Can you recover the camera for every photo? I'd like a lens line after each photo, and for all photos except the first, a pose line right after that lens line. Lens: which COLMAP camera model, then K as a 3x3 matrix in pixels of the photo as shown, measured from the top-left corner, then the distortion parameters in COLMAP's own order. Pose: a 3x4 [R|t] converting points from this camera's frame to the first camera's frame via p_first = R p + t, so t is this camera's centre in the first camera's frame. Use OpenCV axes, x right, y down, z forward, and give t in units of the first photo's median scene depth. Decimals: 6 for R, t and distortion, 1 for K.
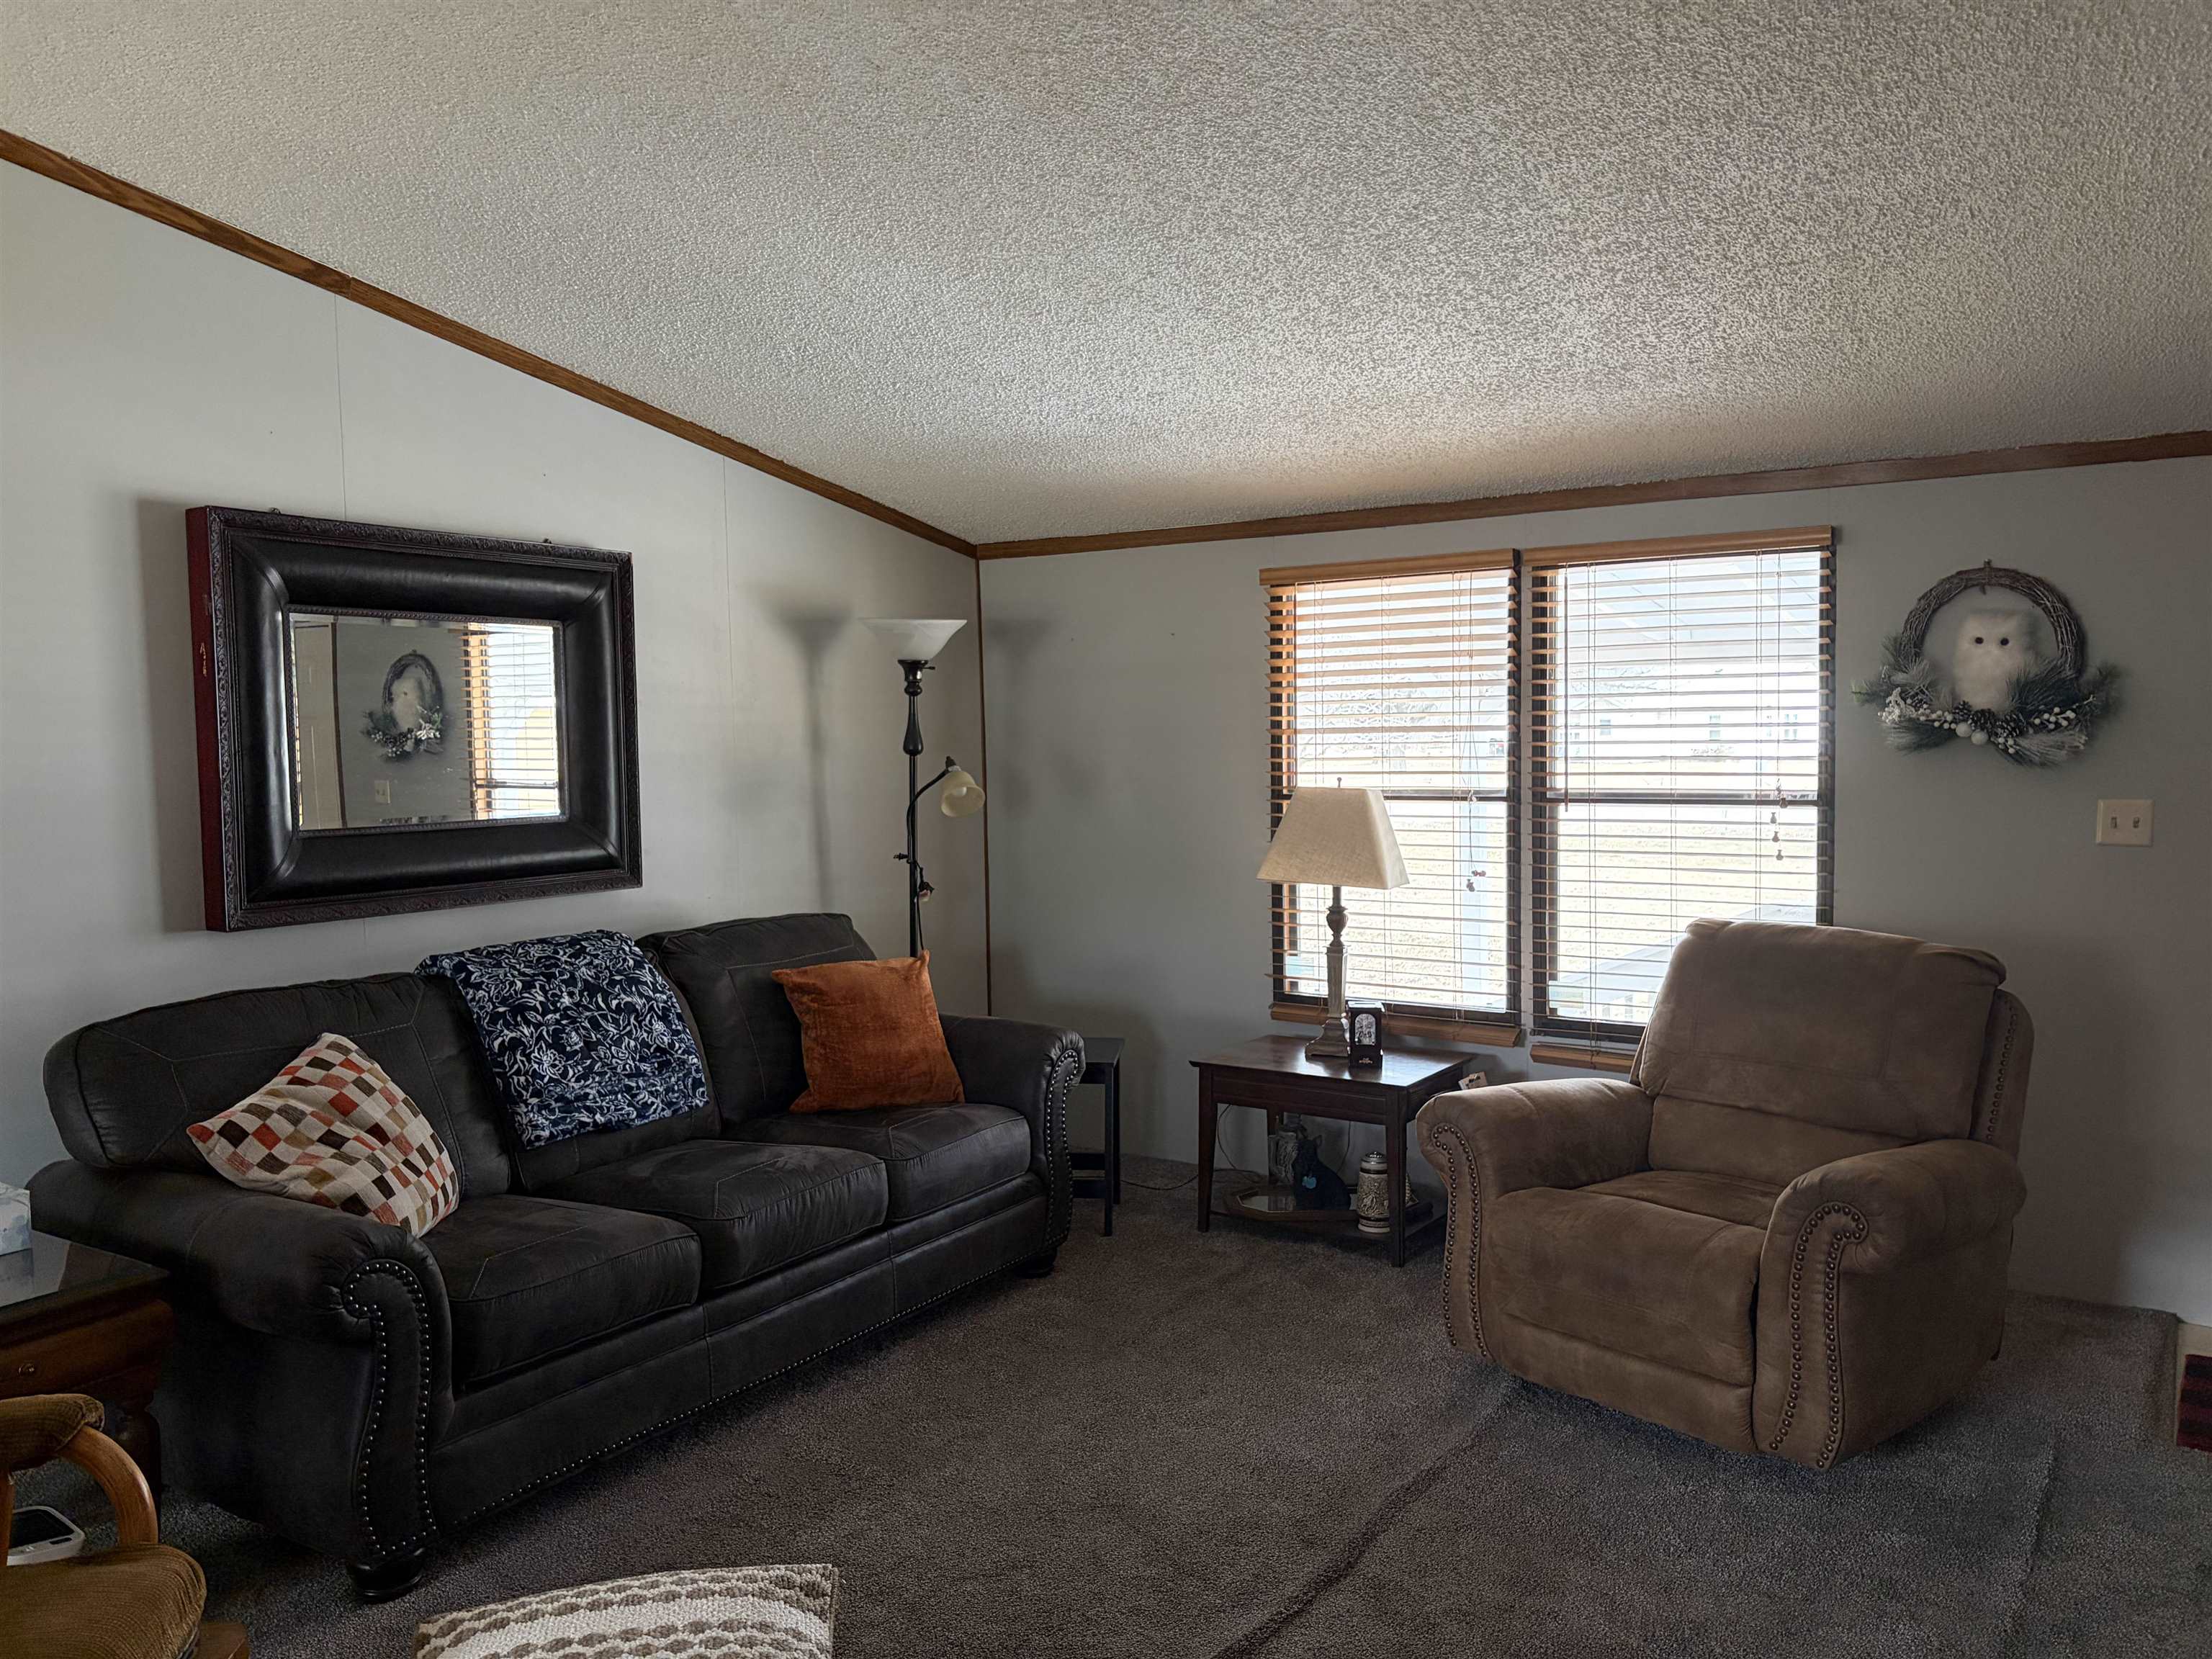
lens RADIAL K [[1658.5, 0, 1109.4], [0, 1658.5, 841.0], [0, 0, 1]] dist [0.030544, -0.037702]
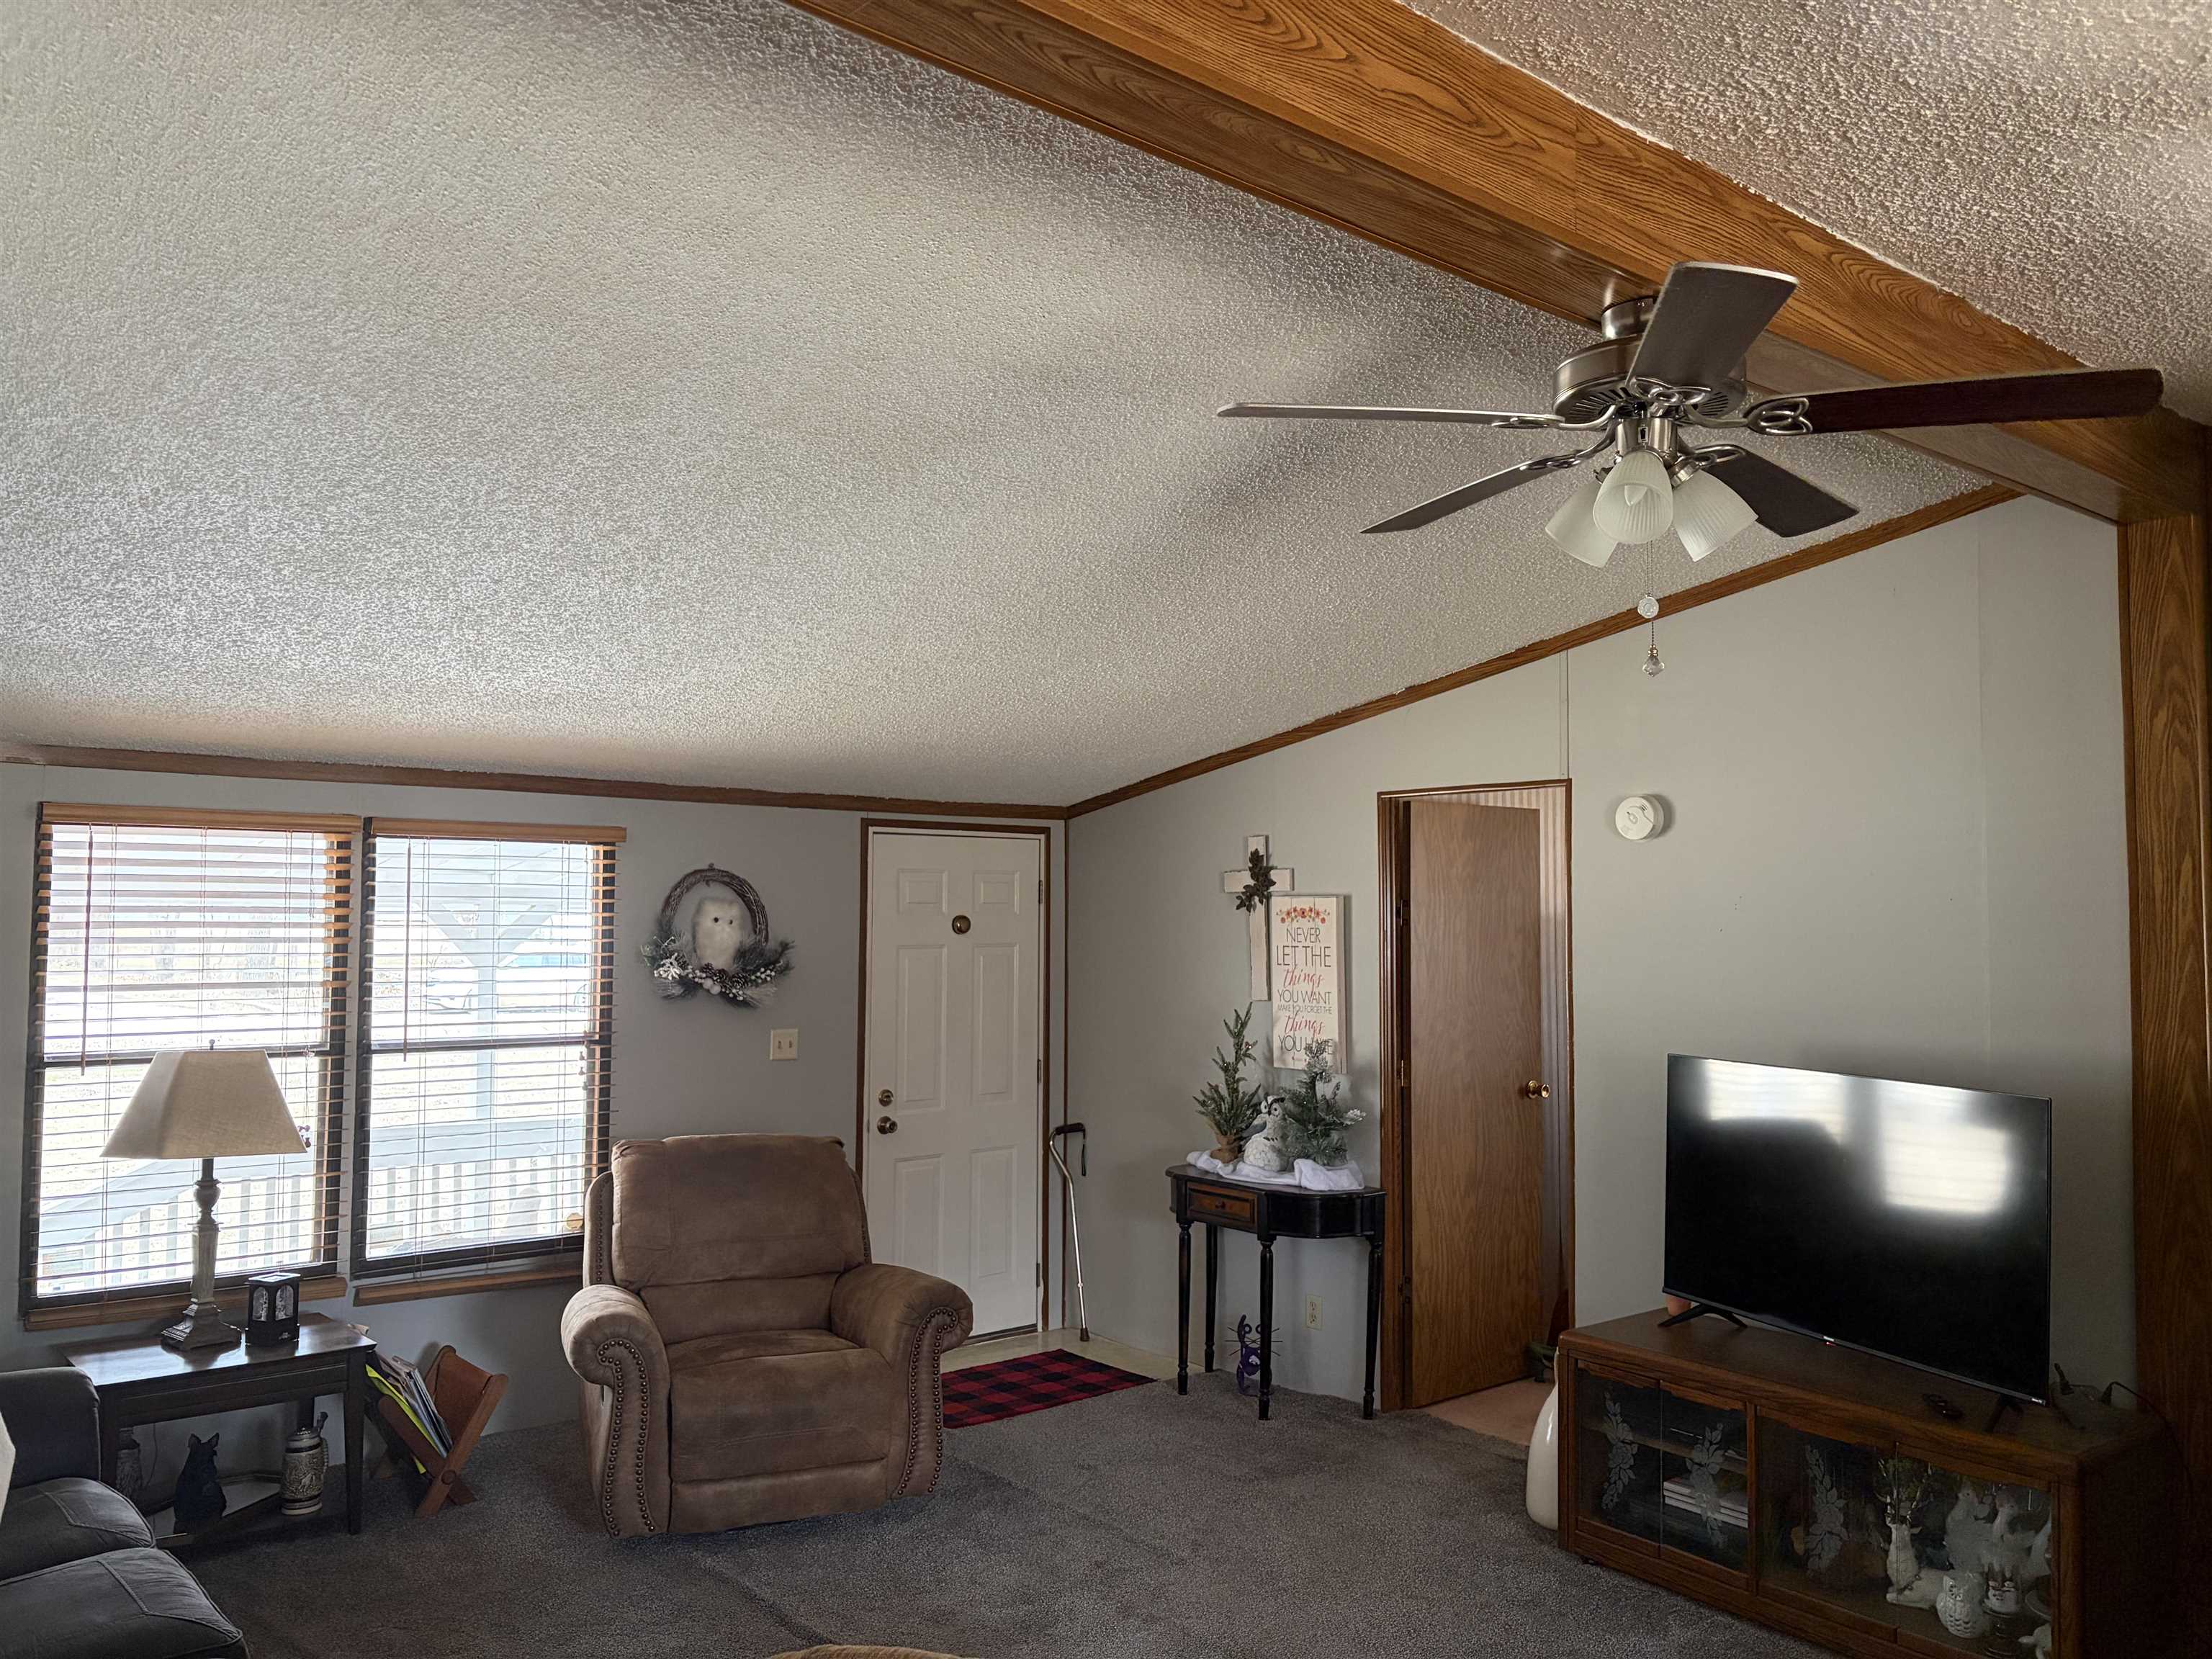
lens RADIAL K [[1658.5, 0, 1029.5], [0, 1658.5, 845.5], [0, 0, 1]] dist [0.030544, -0.037702]
pose [[0.313909, 0.064414, 0.947266, -0.737478], [0.058899, 0.994453, -0.087141, -0.045314], [-0.947624, 0.083147, 0.308374, 0.312350]]
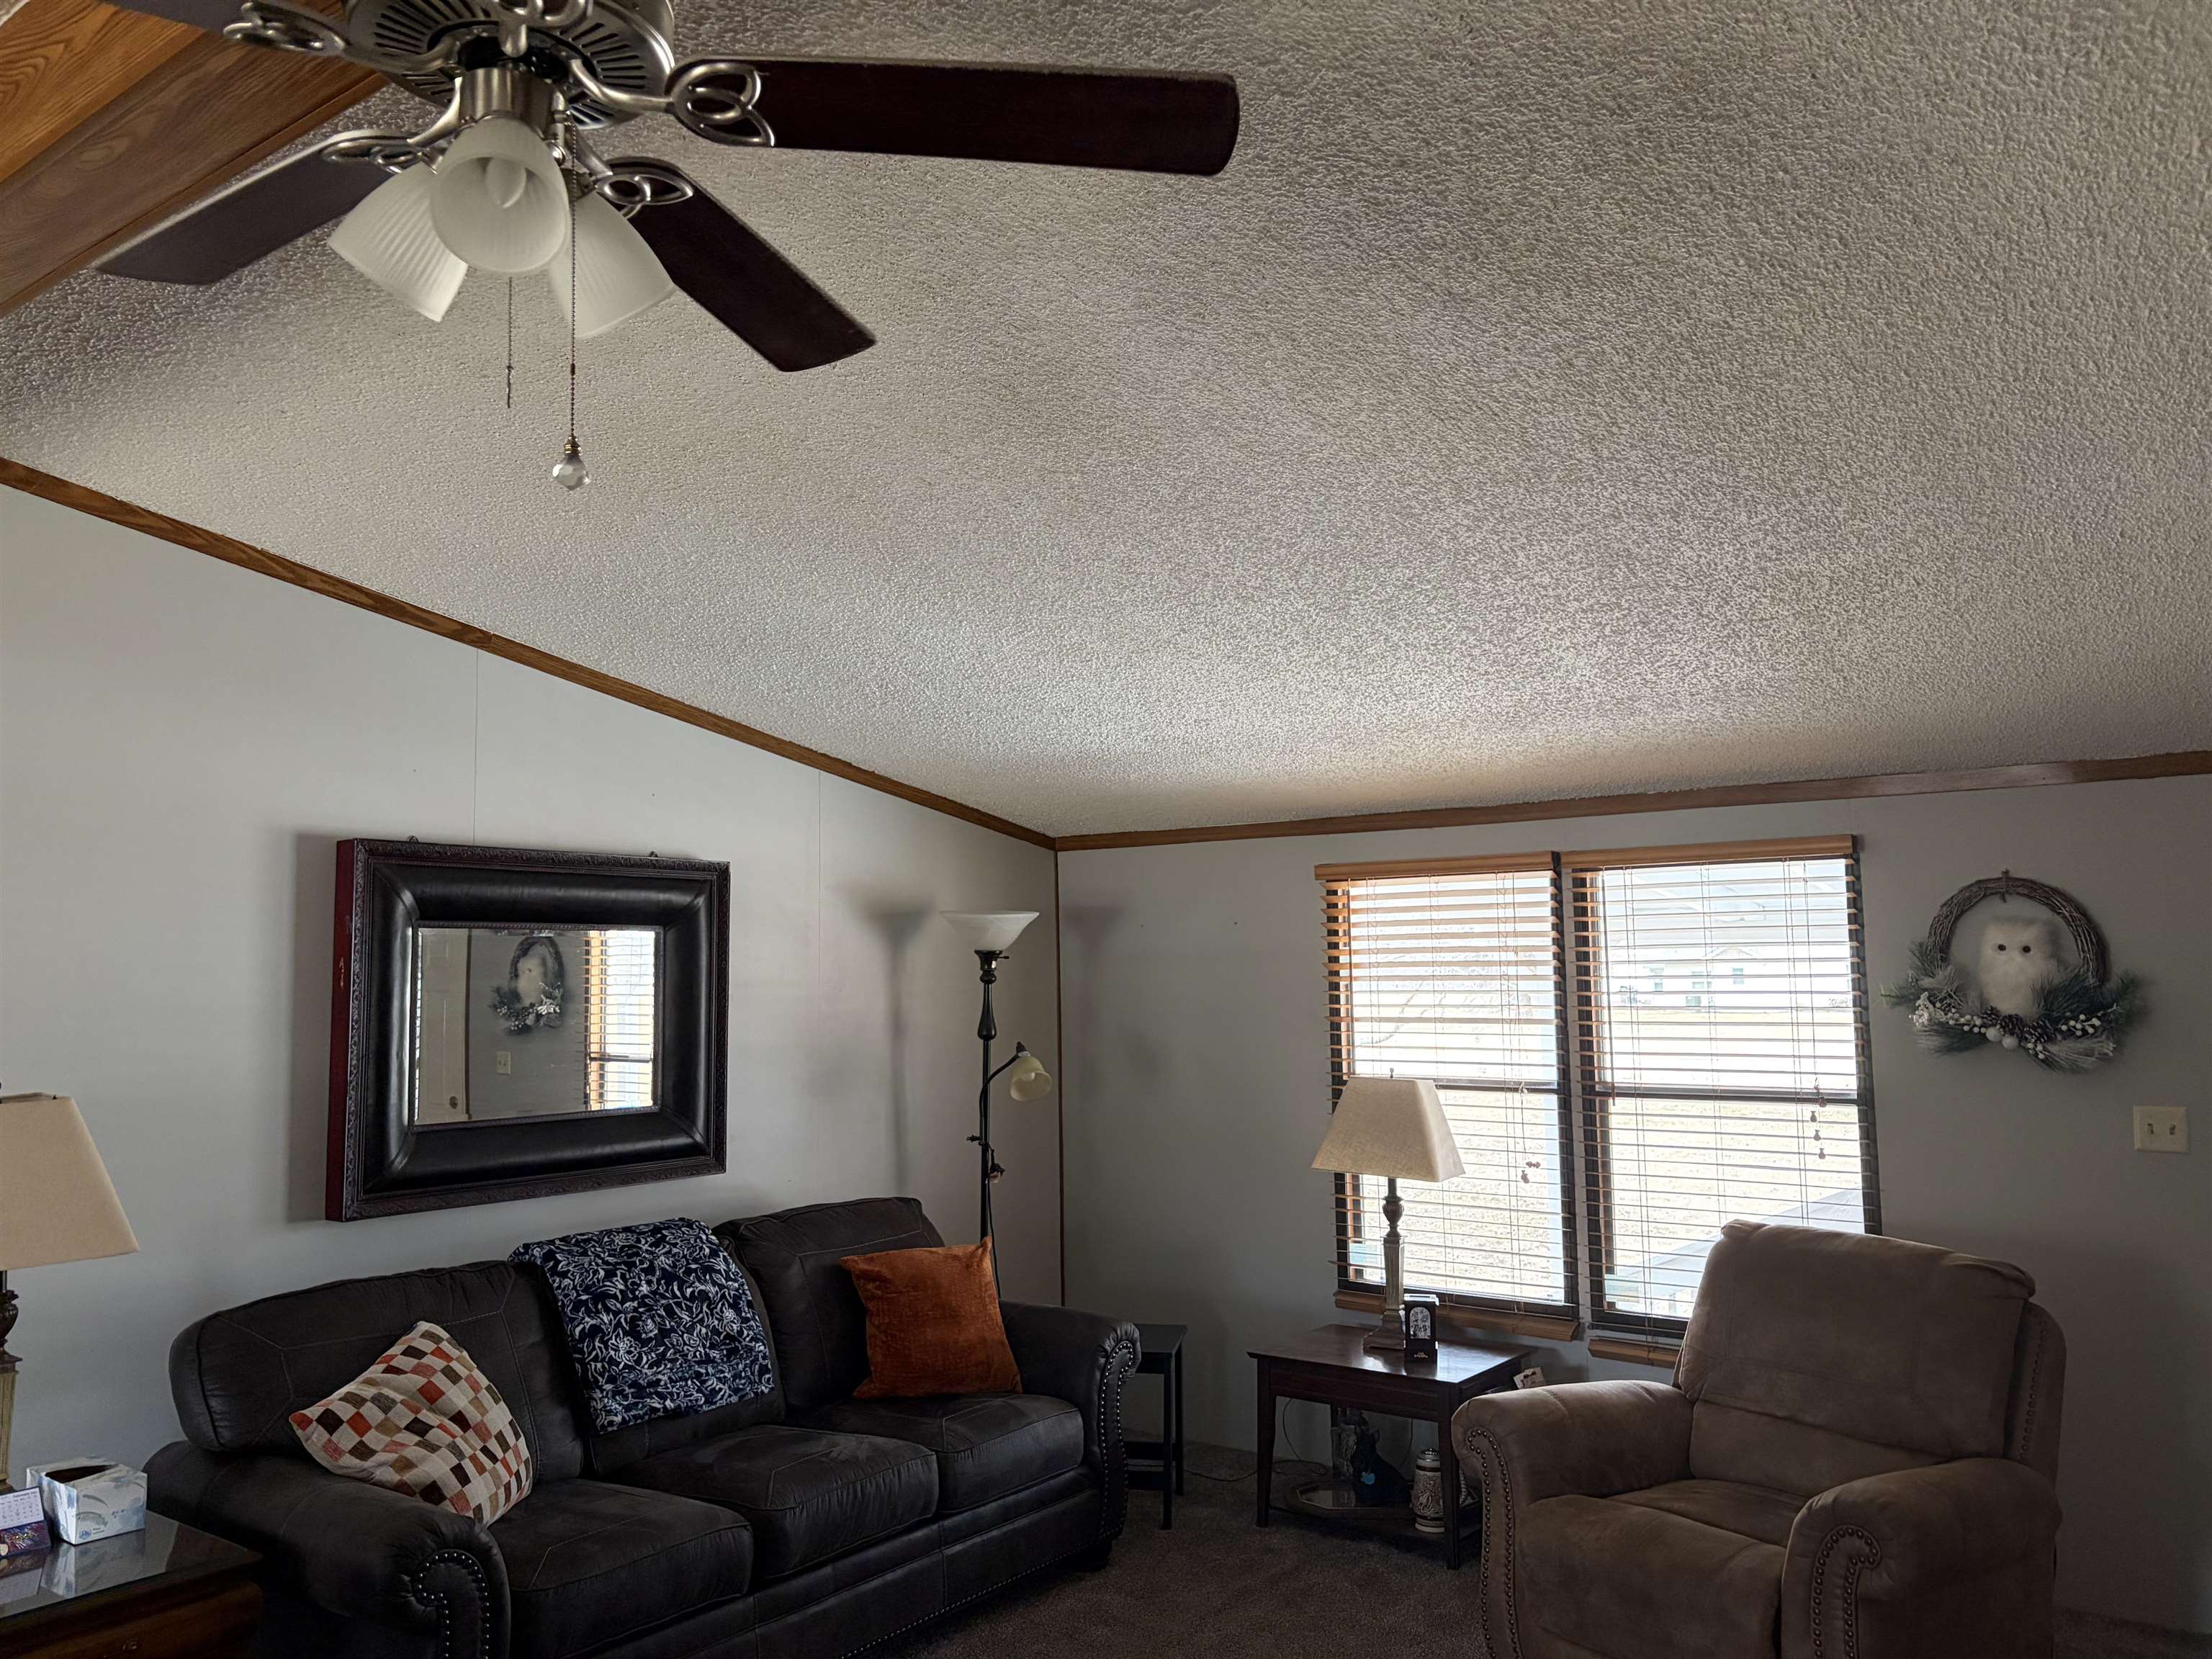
lens RADIAL K [[1658.5, 0, 1104.7], [0, 1658.5, 840.3], [0, 0, 1]] dist [0.030544, -0.037702]
pose [[0.997110, -0.005000, -0.075809, 0.047318], [-0.006167, 0.989213, -0.146352, -0.031760], [0.075723, 0.146396, 0.986324, -0.069358]]
